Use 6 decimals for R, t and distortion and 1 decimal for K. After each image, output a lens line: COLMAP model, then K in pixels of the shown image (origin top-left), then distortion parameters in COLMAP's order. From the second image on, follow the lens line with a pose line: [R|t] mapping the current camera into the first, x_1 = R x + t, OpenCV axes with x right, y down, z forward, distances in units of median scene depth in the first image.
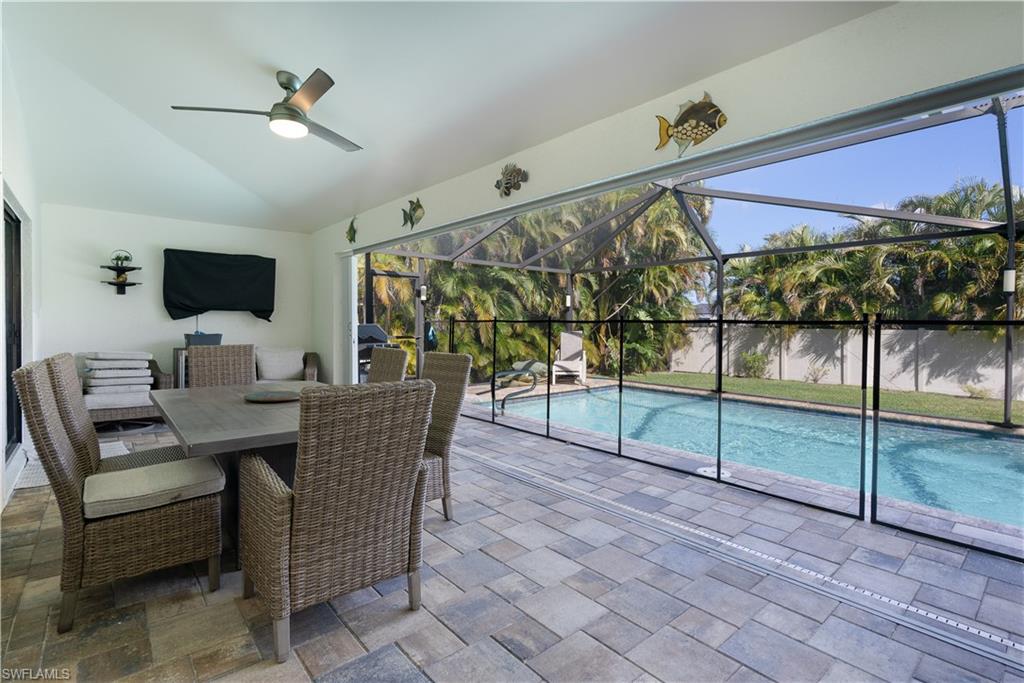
lens RADIAL K [[472.0, 0, 516.0], [0, 472.0, 335.5], [0, 0, 1]] dist [-0.005471, 0.005114]
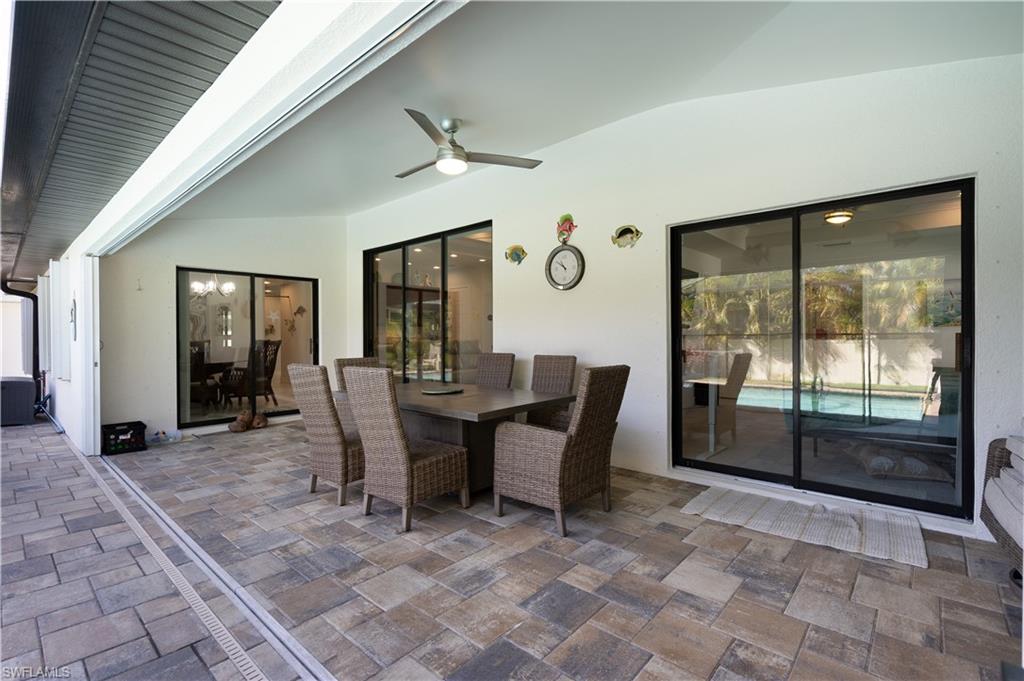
lens RADIAL K [[472.0, 0, 504.3], [0, 472.0, 340.2], [0, 0, 1]] dist [-0.005471, 0.005114]
pose [[-0.995105, 0.000708, -0.098820, -0.391945], [-0.002573, 0.999450, 0.033065, -0.040758], [0.098789, 0.033157, -0.994556, 1.700302]]
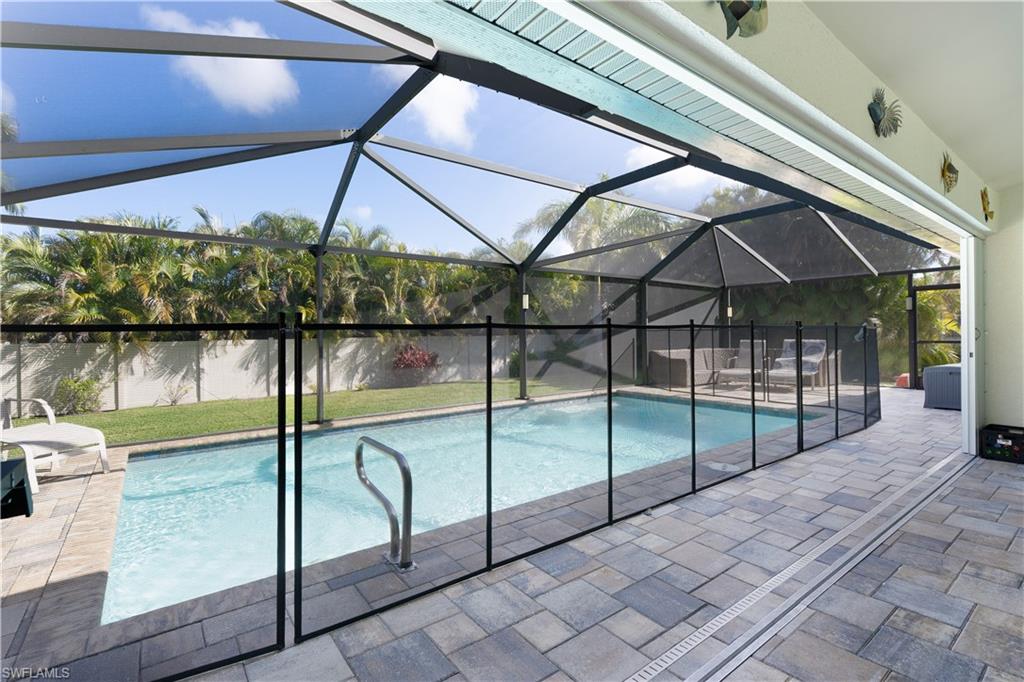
lens RADIAL K [[472.0, 0, 507.0], [0, 472.0, 333.7], [0, 0, 1]] dist [-0.005471, 0.005114]
pose [[0.081376, -0.007346, 0.996656, -0.671586], [0.039272, 0.999220, 0.004159, -0.032843], [-0.995909, 0.038803, 0.081601, 1.376664]]
